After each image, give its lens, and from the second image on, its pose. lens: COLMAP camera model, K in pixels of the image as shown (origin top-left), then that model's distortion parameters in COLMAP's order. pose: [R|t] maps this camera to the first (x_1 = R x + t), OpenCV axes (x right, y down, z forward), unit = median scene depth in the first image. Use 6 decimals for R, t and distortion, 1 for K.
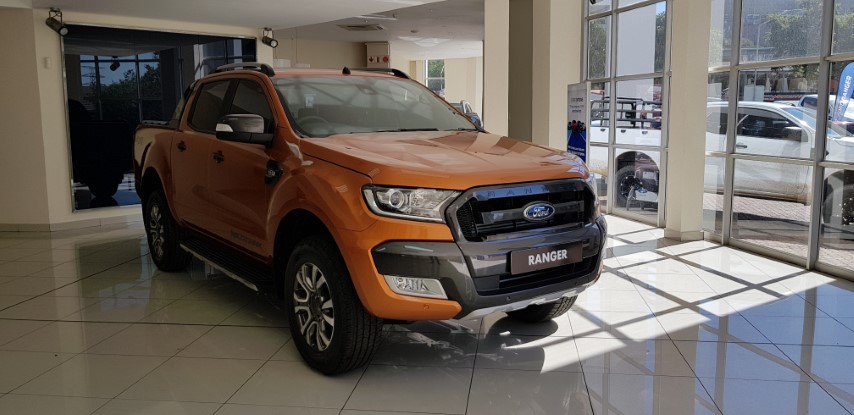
lens RADIAL K [[689.2, 0, 428.7], [0, 689.2, 204.8], [0, 0, 1]] dist [0.010617, 0.010197]
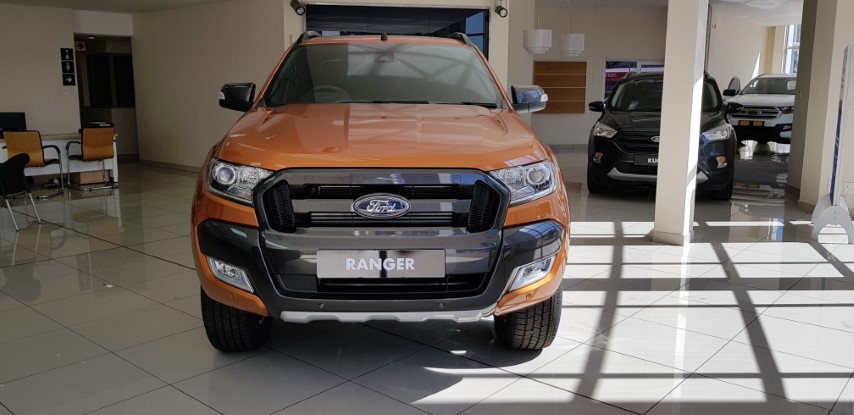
lens RADIAL K [[689.2, 0, 427.2], [0, 689.2, 206.7], [0, 0, 1]] dist [0.010617, 0.010197]
pose [[0.828649, 0.107965, -0.549258, 0.612117], [-0.086720, 0.994137, 0.064581, -0.043367], [0.553010, -0.005883, 0.833154, 0.345833]]
